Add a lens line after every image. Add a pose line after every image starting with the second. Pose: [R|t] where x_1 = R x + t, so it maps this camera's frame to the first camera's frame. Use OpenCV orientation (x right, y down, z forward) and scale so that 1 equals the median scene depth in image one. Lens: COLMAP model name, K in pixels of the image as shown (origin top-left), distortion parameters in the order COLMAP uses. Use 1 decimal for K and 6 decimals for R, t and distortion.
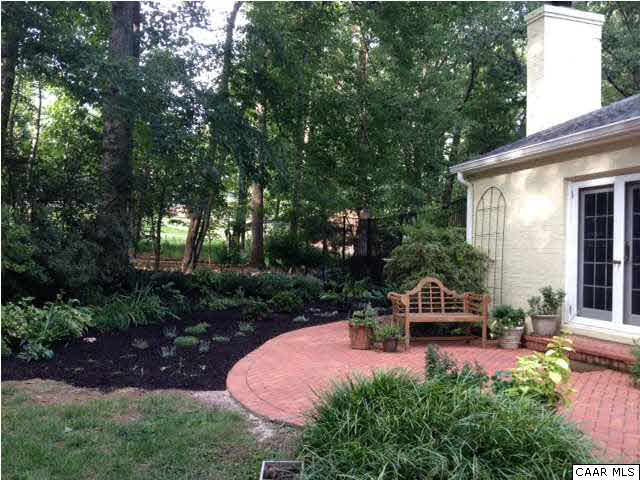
lens RADIAL K [[603.5, 0, 320.9], [0, 603.5, 240.1], [0, 0, 1]] dist [0.160948, -0.358839]
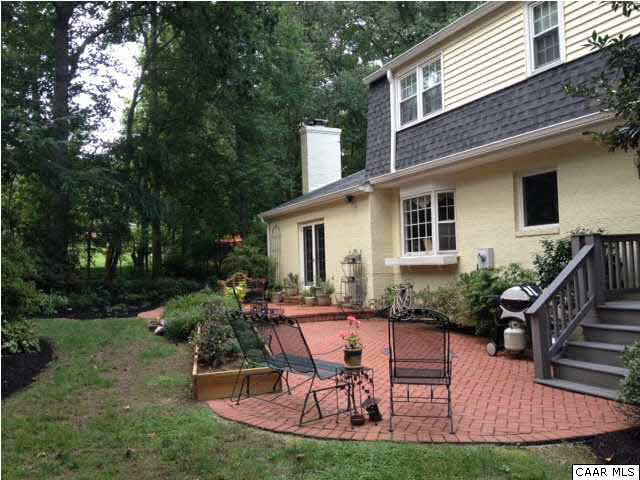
lens RADIAL K [[603.5, 0, 320.9], [0, 603.5, 240.1], [0, 0, 1]] dist [0.160948, -0.358839]
pose [[0.987975, -0.044009, 0.148215, 0.115013], [0.048254, 0.998518, -0.025165, 0.013317], [-0.146888, 0.032014, 0.988635, -0.803662]]
